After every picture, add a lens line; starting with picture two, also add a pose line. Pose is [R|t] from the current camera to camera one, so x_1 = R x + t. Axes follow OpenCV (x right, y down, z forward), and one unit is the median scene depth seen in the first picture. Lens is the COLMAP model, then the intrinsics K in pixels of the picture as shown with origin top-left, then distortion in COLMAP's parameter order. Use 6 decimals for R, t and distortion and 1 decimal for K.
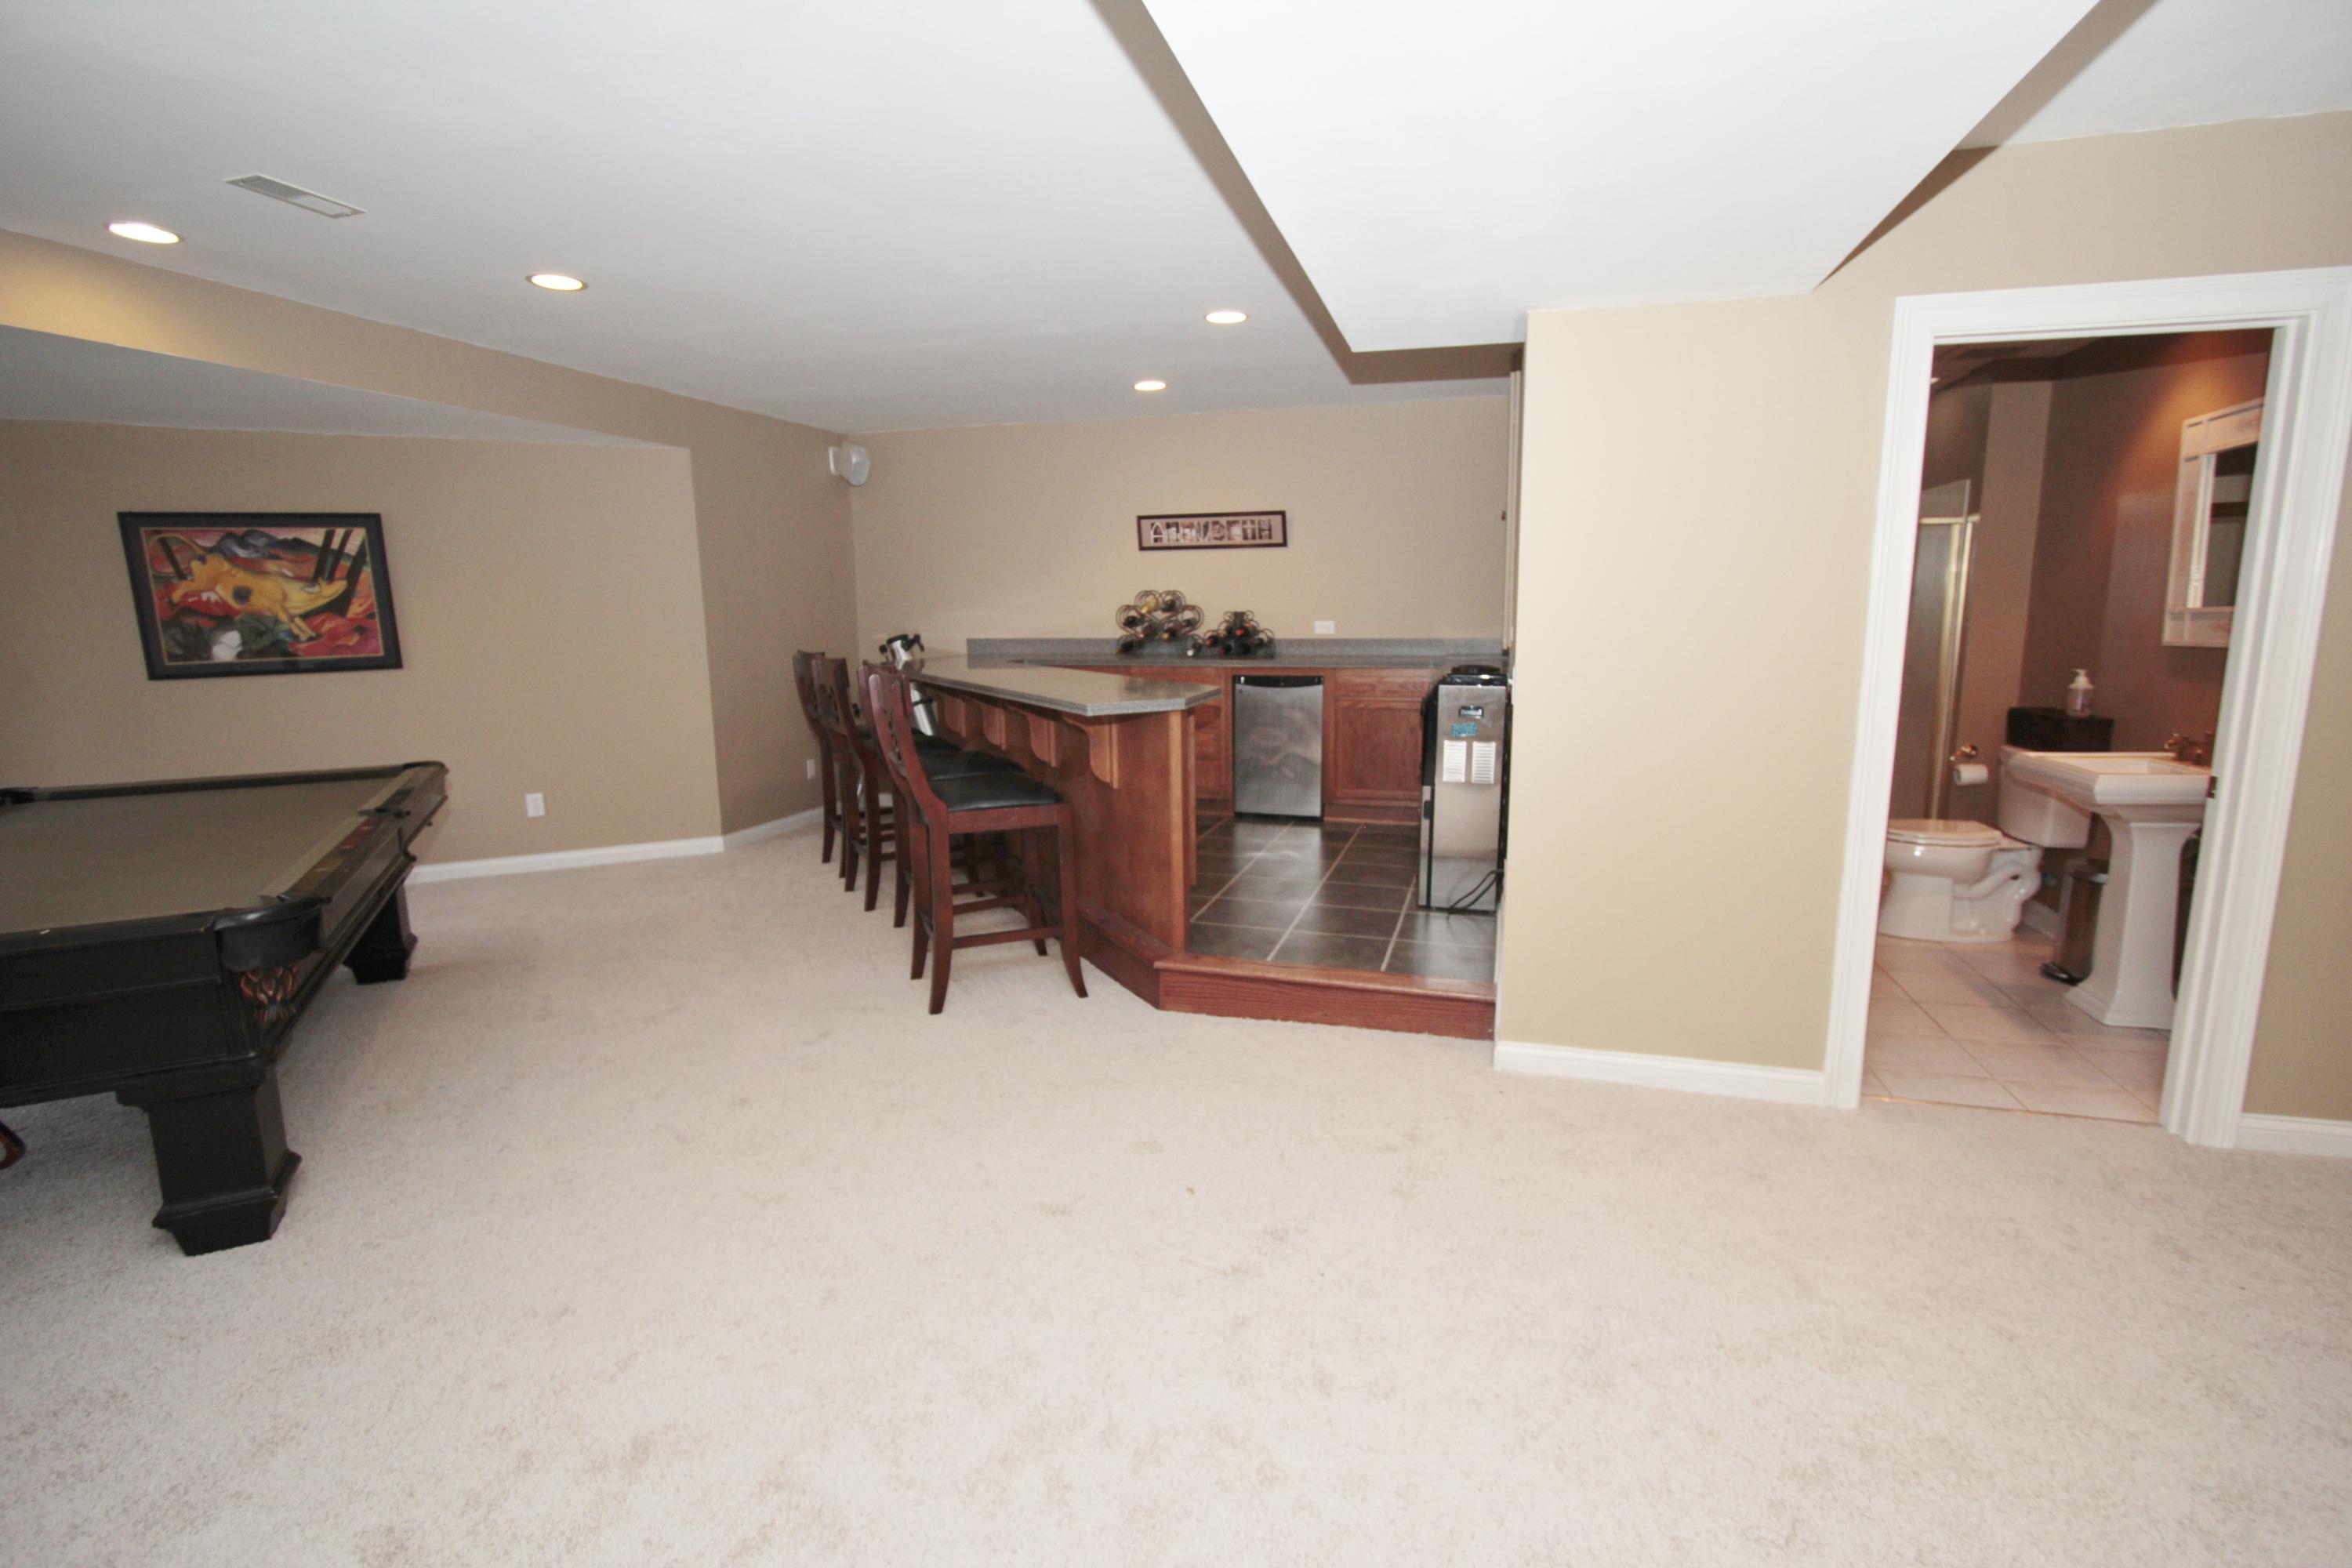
lens RADIAL K [[1077.2, 0, 1189.8], [0, 1077.2, 790.3], [0, 0, 1]] dist [-0.025554, 0.006983]
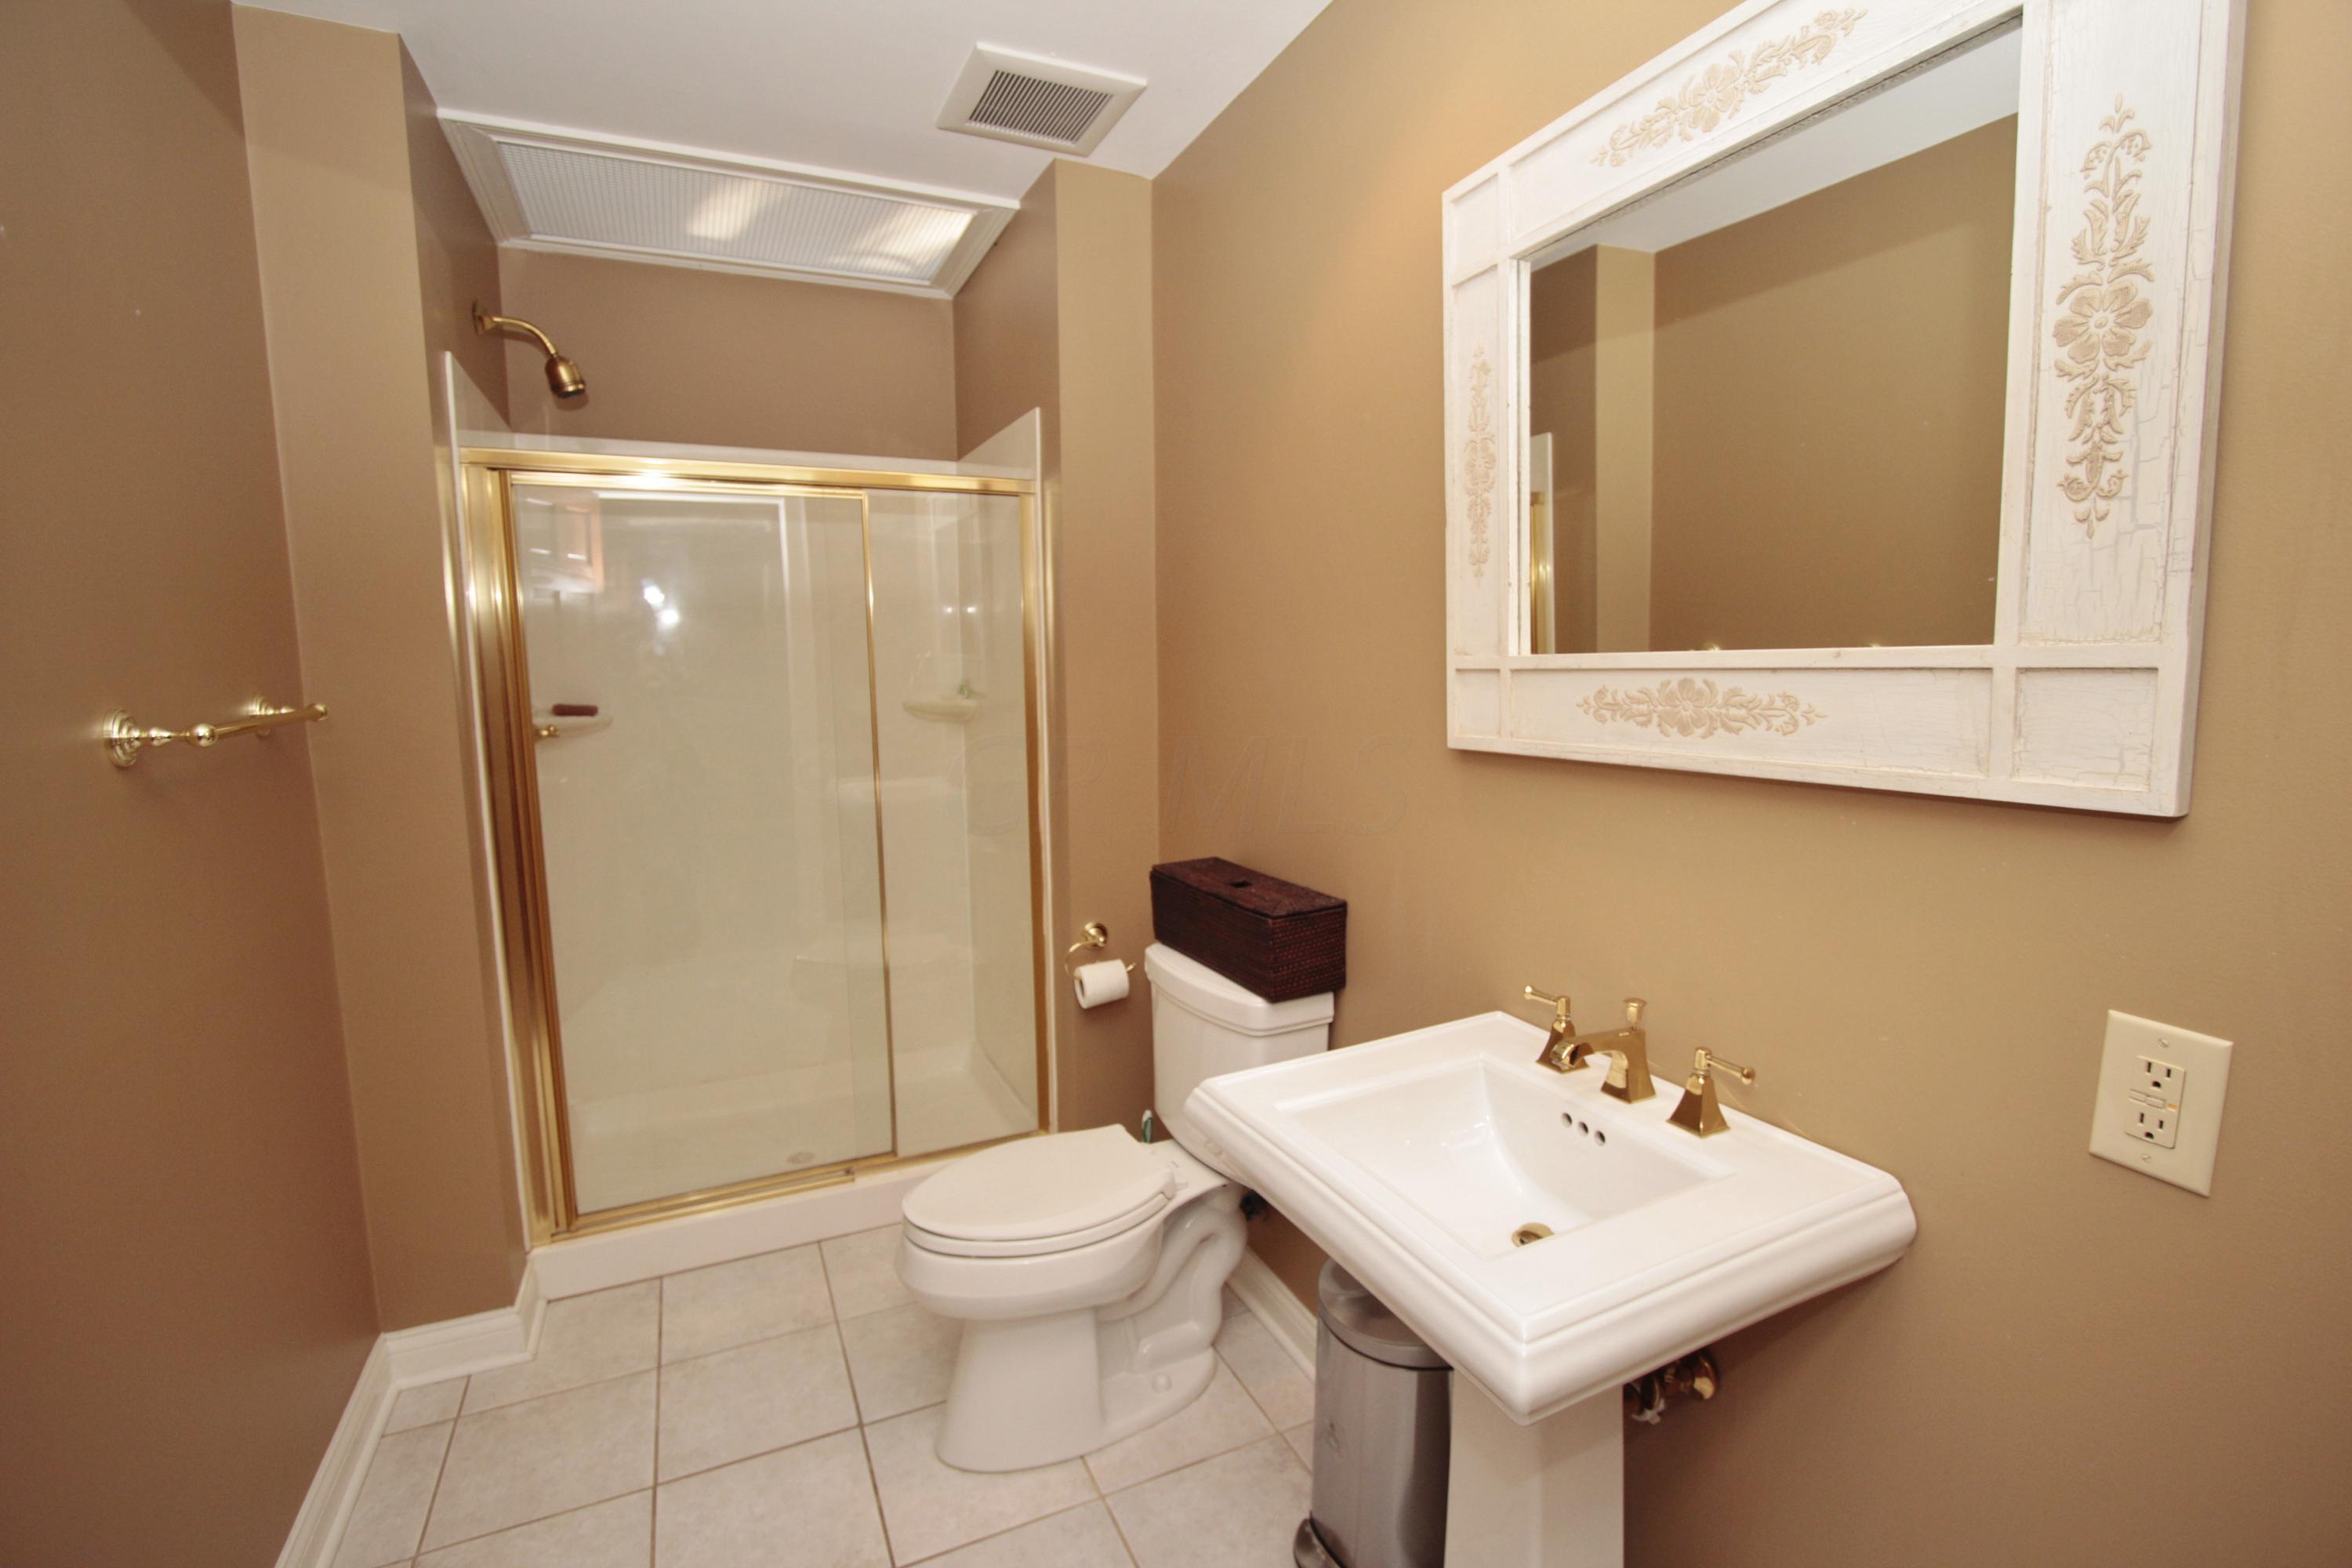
lens RADIAL K [[1077.2, 0, 1189.8], [0, 1077.2, 790.3], [0, 0, 1]] dist [-0.025554, 0.006983]
pose [[0.757648, -0.067798, 0.649132, 0.460296], [0.107179, 0.994012, -0.021277, -0.098555], [-0.643802, 0.085694, 0.760378, 0.603038]]
